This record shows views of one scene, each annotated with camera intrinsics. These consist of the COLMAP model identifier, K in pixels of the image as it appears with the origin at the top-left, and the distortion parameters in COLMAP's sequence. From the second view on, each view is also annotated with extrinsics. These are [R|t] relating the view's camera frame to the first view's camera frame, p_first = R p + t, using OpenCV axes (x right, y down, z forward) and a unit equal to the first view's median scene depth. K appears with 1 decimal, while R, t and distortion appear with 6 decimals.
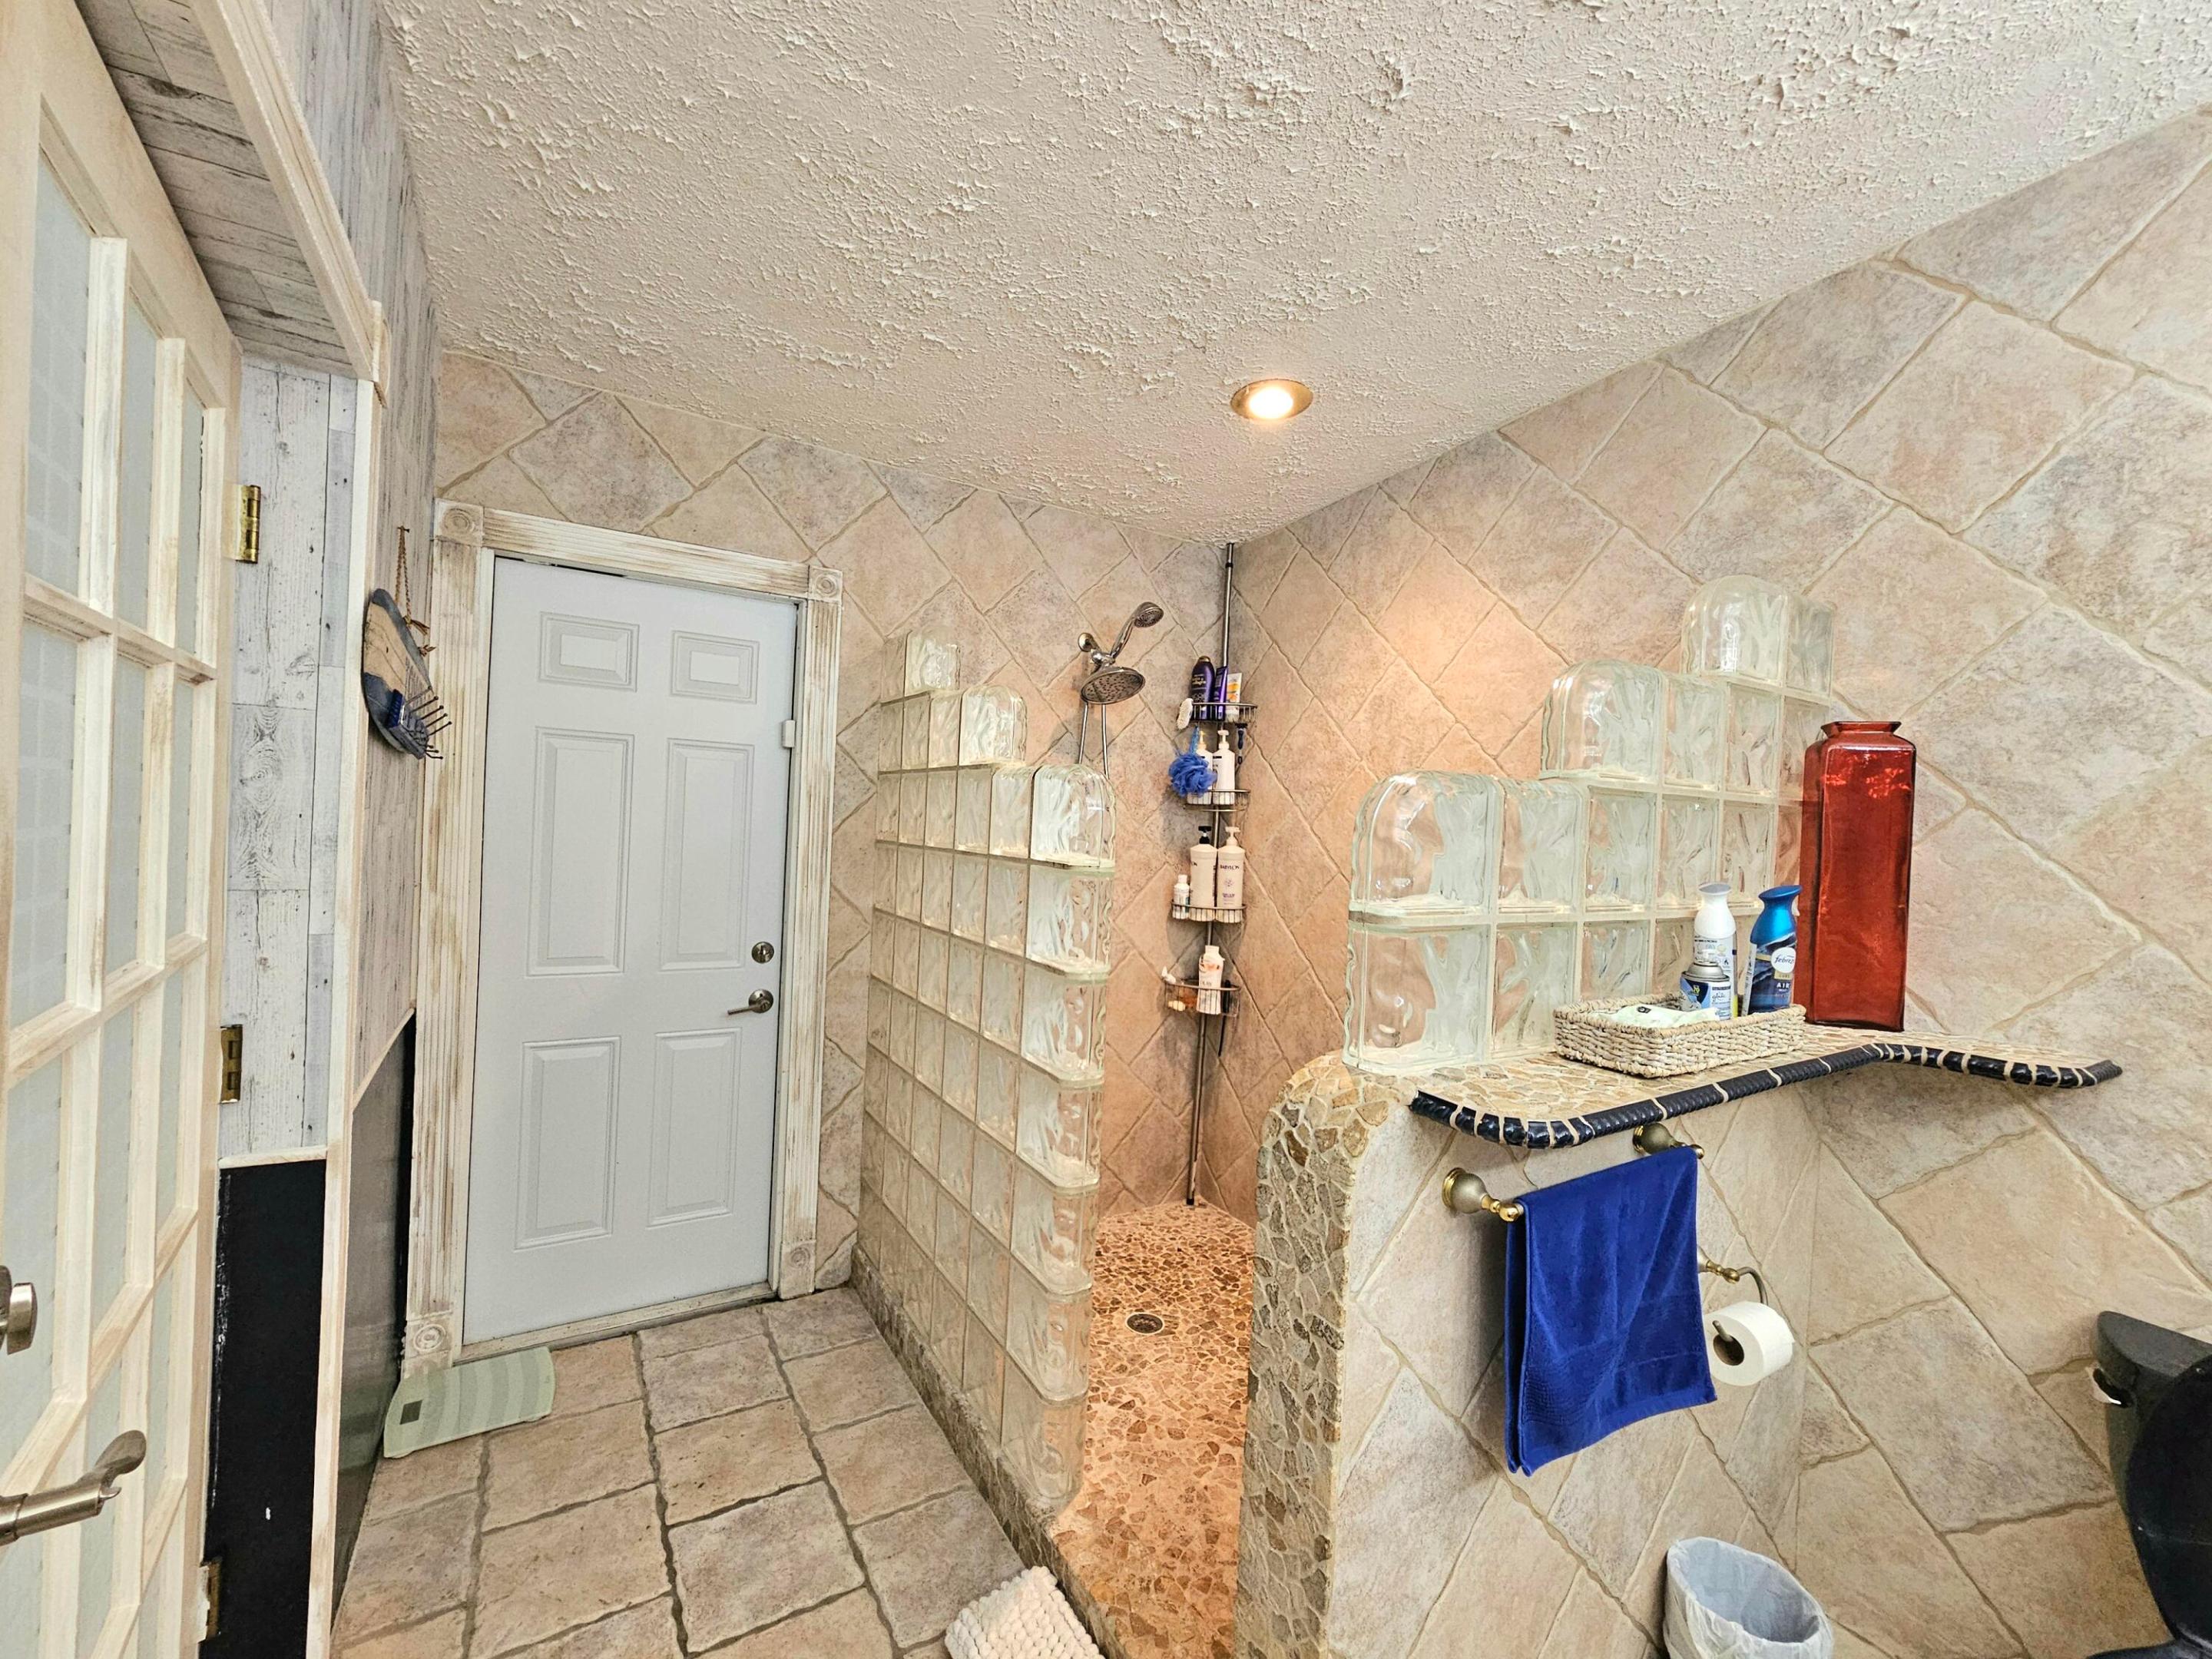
lens RADIAL K [[916.9, 0, 1106.0], [0, 916.9, 829.5], [0, 0, 1]] dist [0.001606, 0.000163]
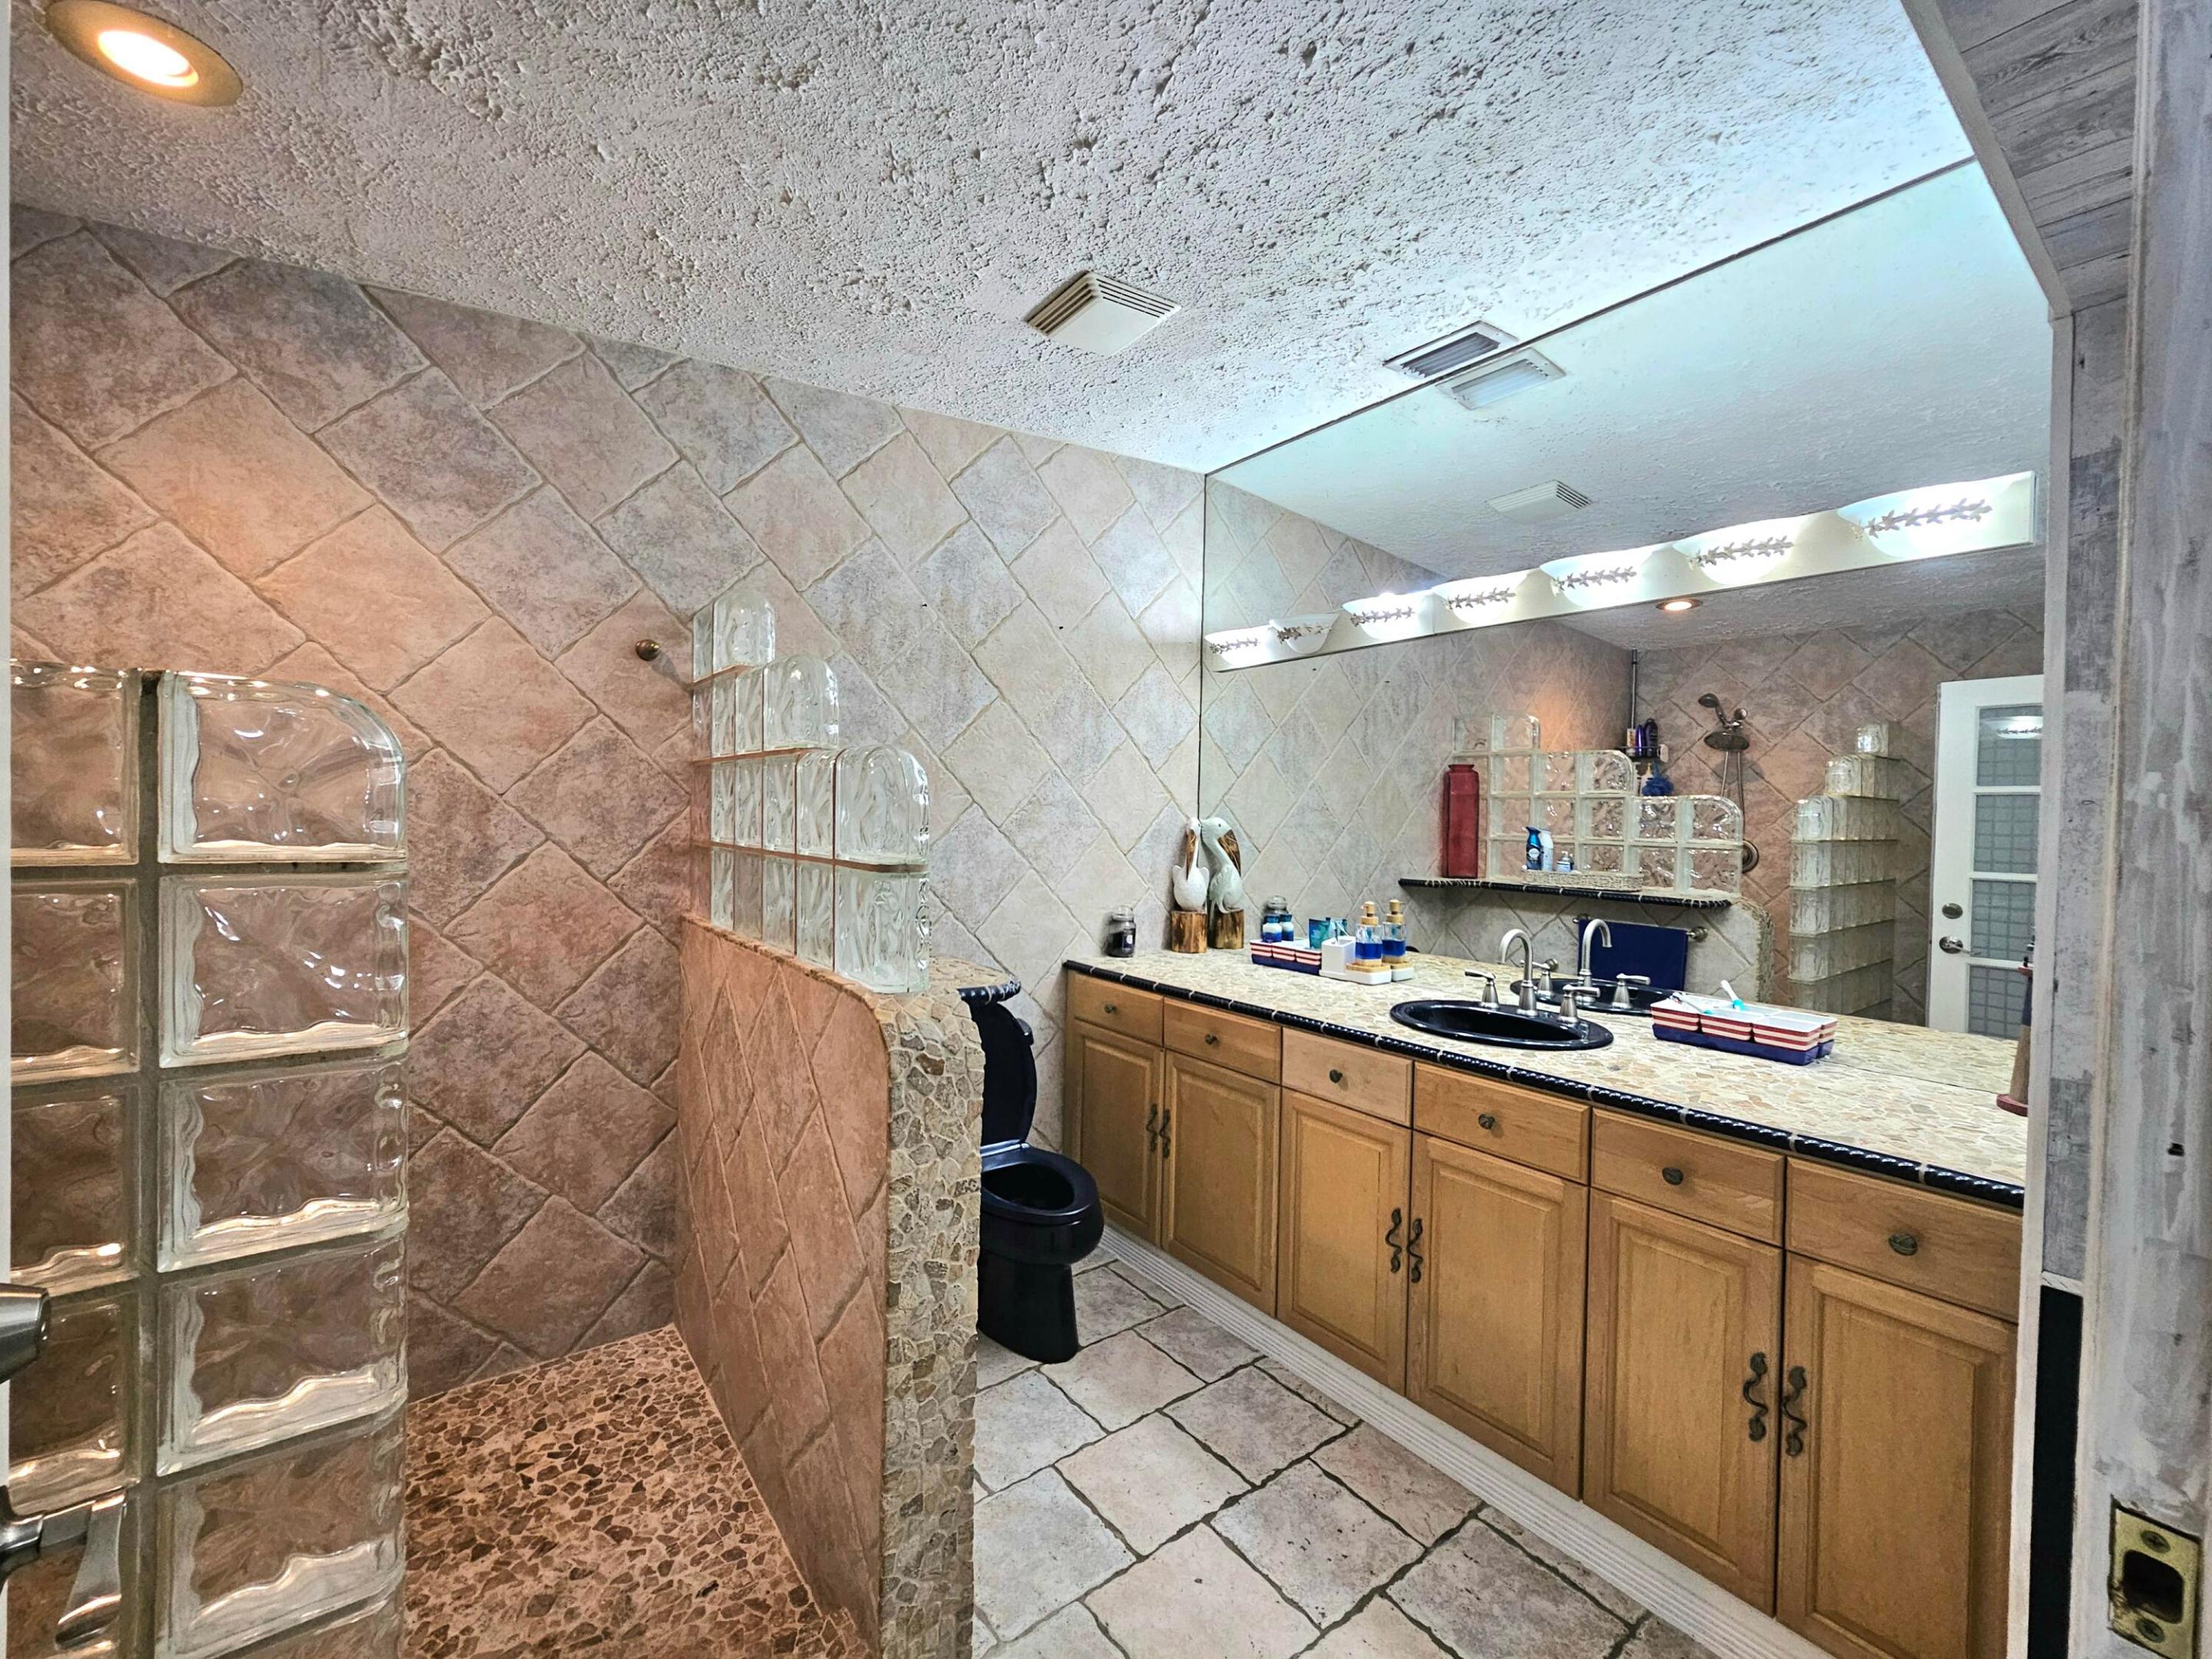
lens RADIAL K [[916.9, 0, 1106.0], [0, 916.9, 829.5], [0, 0, 1]] dist [0.001606, 0.000163]
pose [[-0.093680, -0.066033, 0.993410, -0.731291], [-0.013398, 0.997791, 0.065061, -0.029724], [-0.995512, -0.007215, -0.094358, 0.660046]]
